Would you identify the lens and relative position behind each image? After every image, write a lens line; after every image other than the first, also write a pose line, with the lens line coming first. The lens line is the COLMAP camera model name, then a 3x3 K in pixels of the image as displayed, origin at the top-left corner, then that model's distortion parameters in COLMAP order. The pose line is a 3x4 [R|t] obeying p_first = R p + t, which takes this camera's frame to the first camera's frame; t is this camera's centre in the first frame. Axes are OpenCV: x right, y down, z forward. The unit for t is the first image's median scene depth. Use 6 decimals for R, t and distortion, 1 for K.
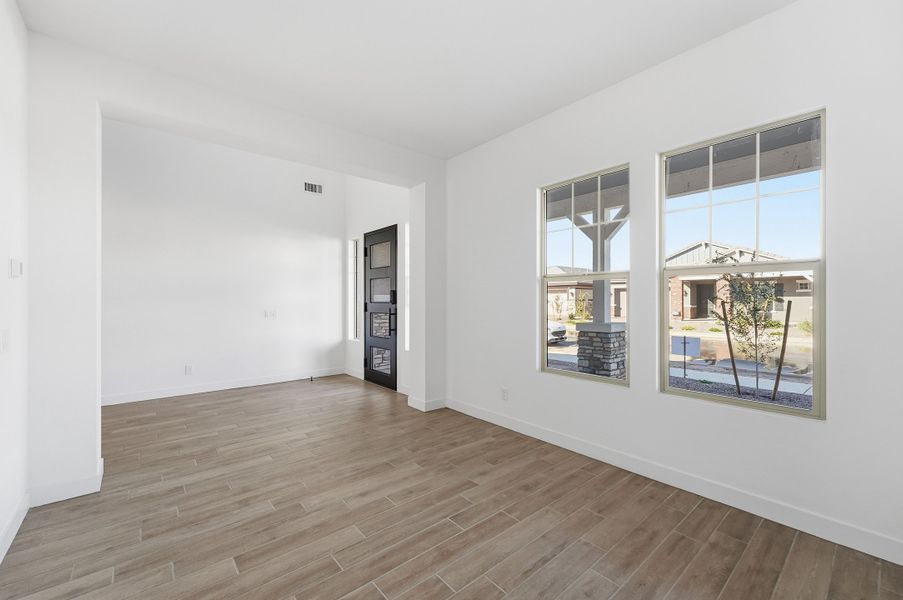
lens RADIAL K [[367.2, 0, 451.3], [0, 367.2, 297.7], [0, 0, 1]] dist [-0.003240, 0.000339]
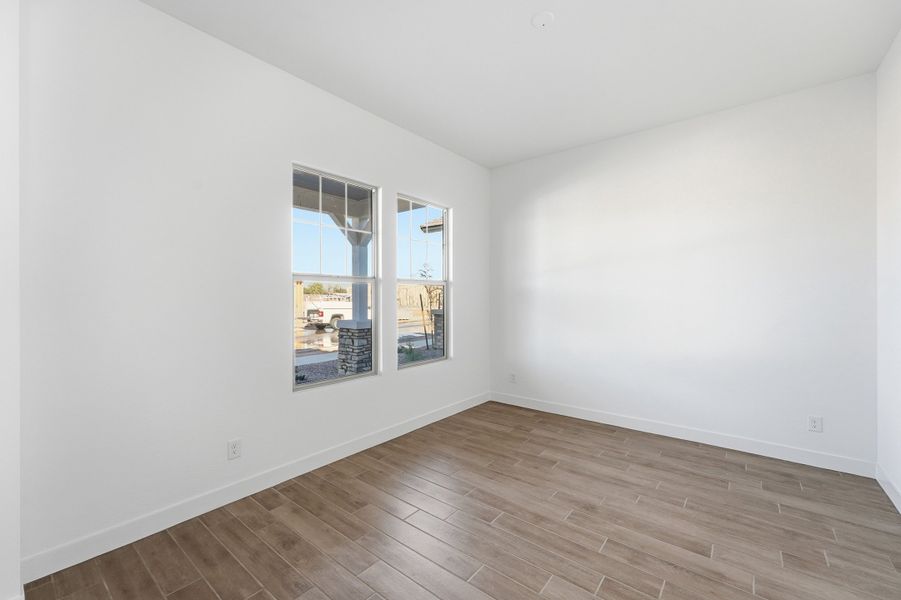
lens RADIAL K [[366.4, 0, 452.0], [0, 366.4, 299.6], [0, 0, 1]] dist [-0.003240, 0.000339]
pose [[-0.173016, -0.009862, 0.984870, -0.724800], [-0.002499, 0.999951, 0.009574, -0.015705], [-0.984916, -0.000805, -0.173032, 0.951668]]
